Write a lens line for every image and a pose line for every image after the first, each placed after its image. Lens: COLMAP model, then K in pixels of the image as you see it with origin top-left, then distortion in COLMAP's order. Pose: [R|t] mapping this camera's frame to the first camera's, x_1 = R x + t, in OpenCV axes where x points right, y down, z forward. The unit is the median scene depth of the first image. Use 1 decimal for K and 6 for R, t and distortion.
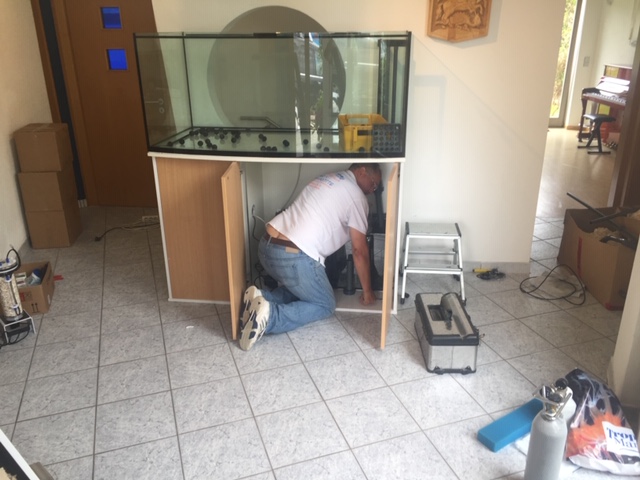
lens RADIAL K [[534.7, 0, 320.0], [0, 534.7, 240.0], [0, 0, 1]] dist [0.048921, -0.060568]
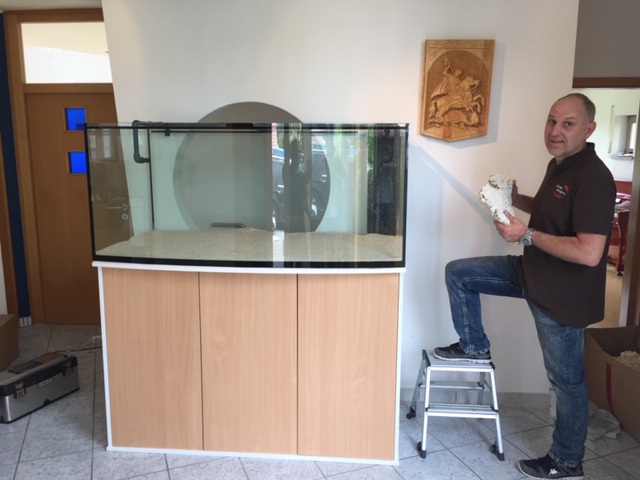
lens RADIAL K [[524.7, 0, 314.4], [0, 524.7, 239.3], [0, 0, 1]] dist [0.050311, -0.048029]
pose [[0.999465, 0.002555, 0.032620, -0.005570], [0.004354, 0.977693, -0.209993, -0.024769], [-0.032429, 0.210023, 0.977158, 0.185587]]
